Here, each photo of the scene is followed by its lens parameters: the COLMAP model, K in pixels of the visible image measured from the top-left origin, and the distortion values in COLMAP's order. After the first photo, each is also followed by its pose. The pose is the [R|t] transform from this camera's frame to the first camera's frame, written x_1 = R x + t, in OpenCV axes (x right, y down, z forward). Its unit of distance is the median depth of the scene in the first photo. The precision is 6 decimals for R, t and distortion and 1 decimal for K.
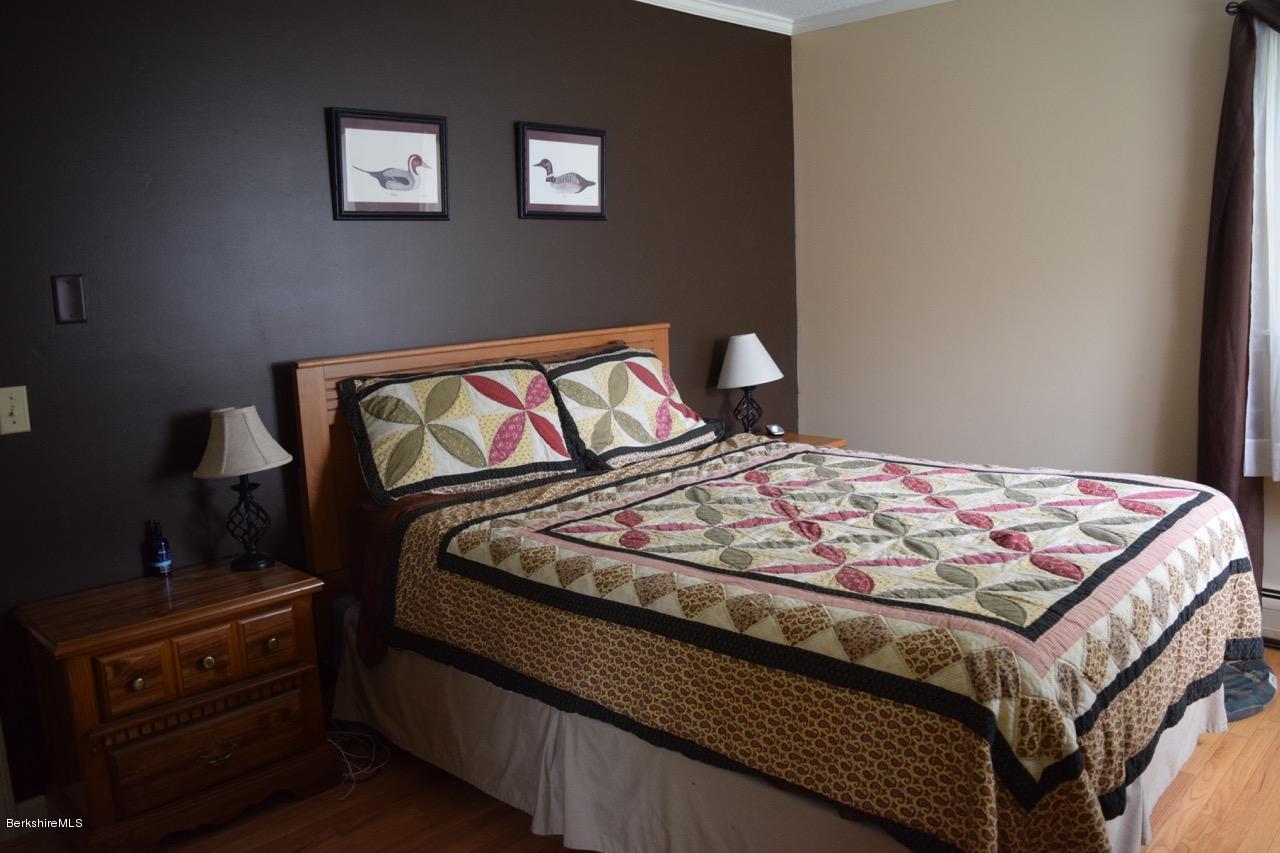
lens RADIAL K [[998.2, 0, 641.4], [0, 998.2, 423.9], [0, 0, 1]] dist [-0.087141, 0.007187]
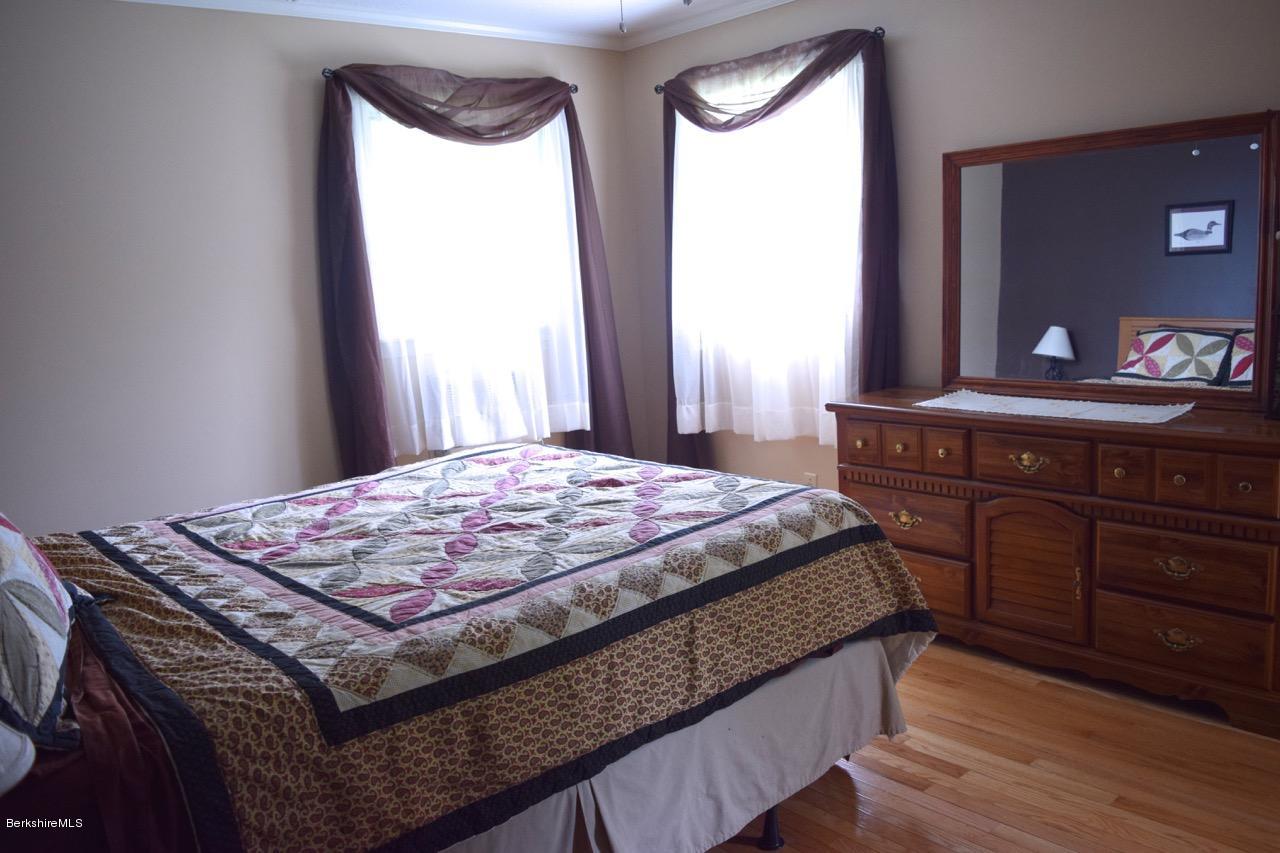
lens RADIAL K [[998.2, 0, 641.7], [0, 998.2, 427.6], [0, 0, 1]] dist [-0.087141, 0.007187]
pose [[0.088360, -0.131569, 0.987361, -0.853218], [0.212161, 0.970979, 0.110400, -0.080772], [-0.973232, 0.199724, 0.113709, 0.793600]]
